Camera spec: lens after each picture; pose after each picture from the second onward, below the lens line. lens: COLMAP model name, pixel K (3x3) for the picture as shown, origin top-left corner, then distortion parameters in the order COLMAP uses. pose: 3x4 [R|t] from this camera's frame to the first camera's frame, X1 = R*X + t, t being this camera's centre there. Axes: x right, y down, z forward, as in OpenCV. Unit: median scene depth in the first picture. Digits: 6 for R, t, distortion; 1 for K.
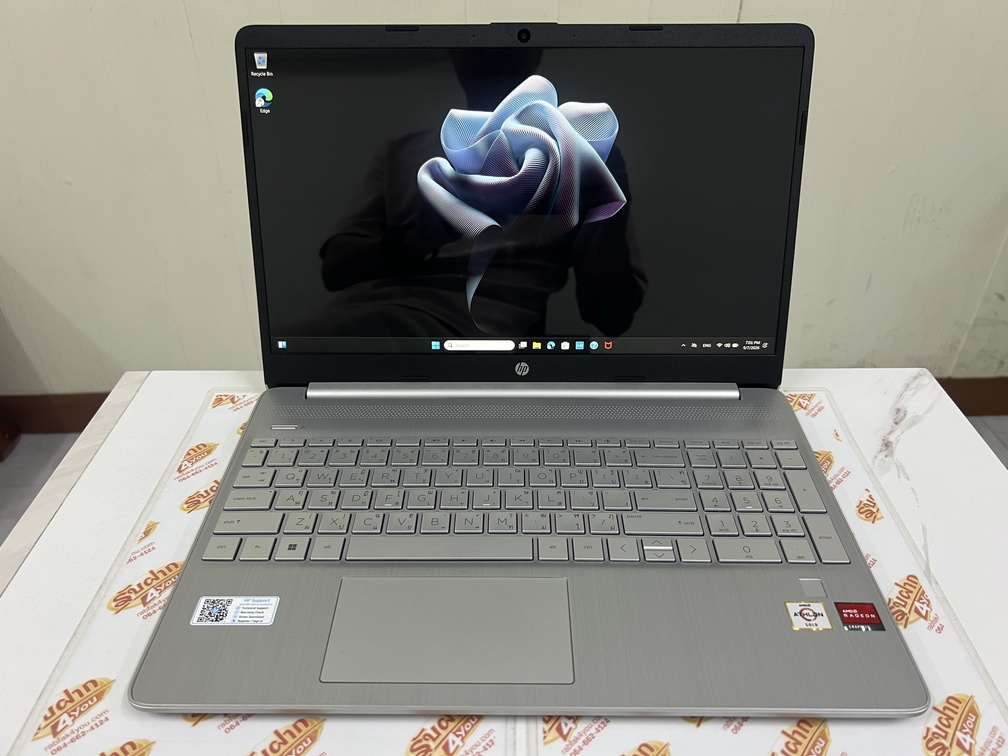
lens RADIAL K [[770.1, 0, 504.0], [0, 770.1, 378.0], [0, 0, 1]] dist [-0.003635, -0.005100]
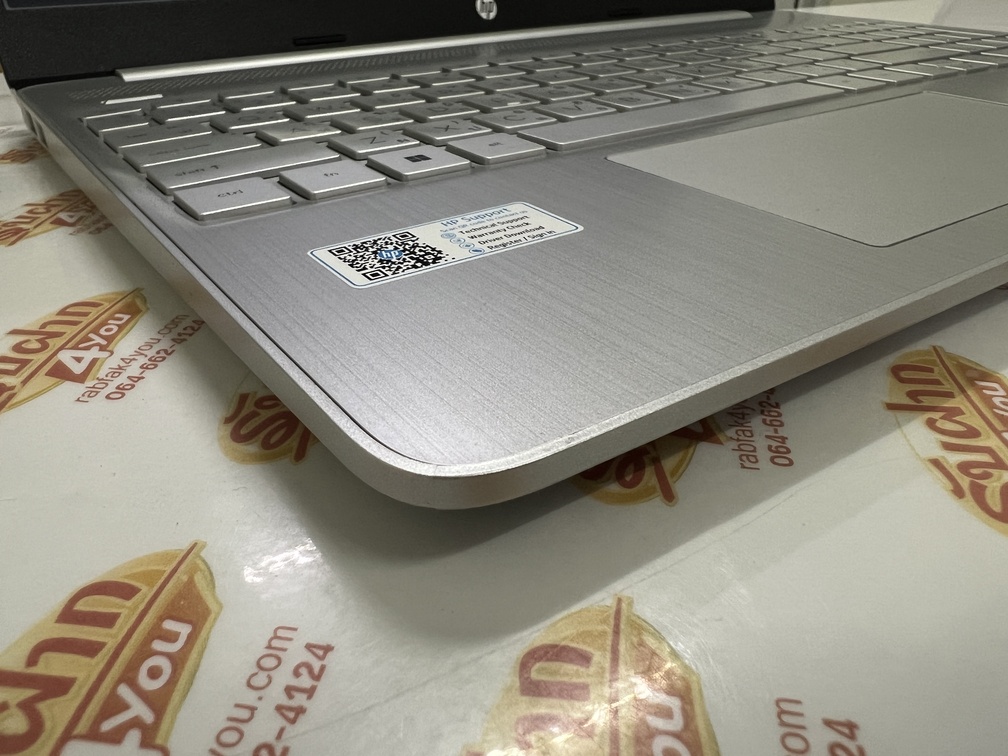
lens RADIAL K [[804.6, 0, 461.5], [0, 804.6, 379.3], [0, 0, 1]] dist [-0.036907, 0.002115]
pose [[0.832120, -0.286222, 0.475030, -0.511225], [0.327097, 0.944984, -0.003598, 0.356141], [-0.447866, 0.158375, 0.879962, 0.722612]]
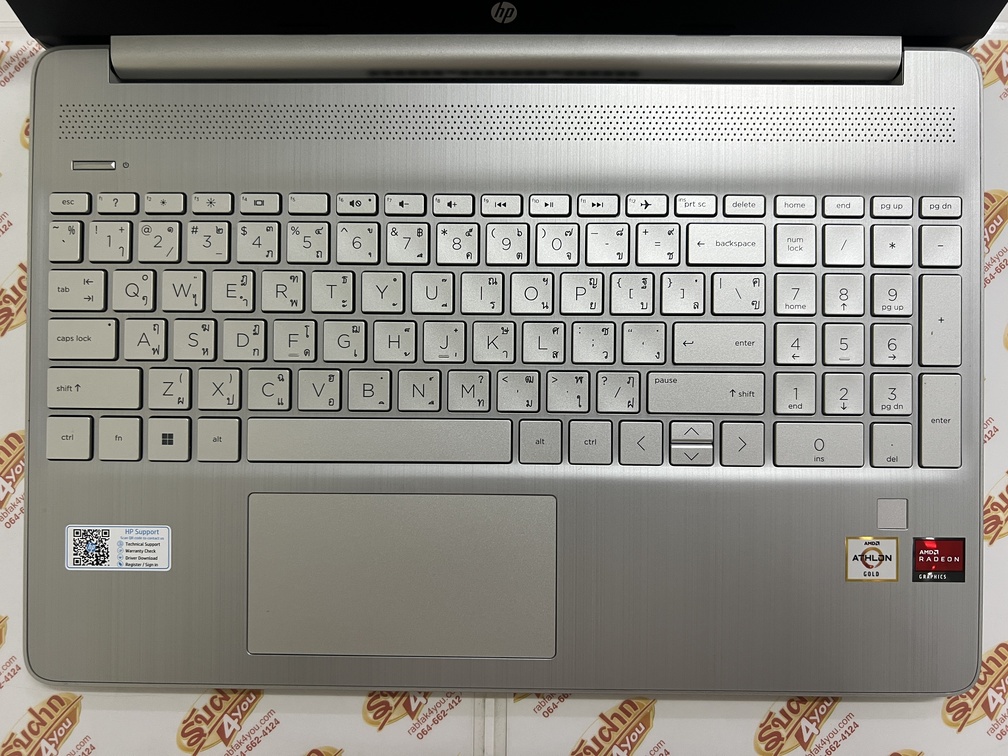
lens RADIAL K [[770.1, 0, 504.0], [0, 770.1, 378.0], [0, 0, 1]] dist [-0.003635, -0.005100]
pose [[0.999961, -0.001271, -0.008772, 0.039392], [0.007875, 0.581522, 0.813493, -0.409504], [0.004067, -0.813530, 0.581509, 0.693827]]
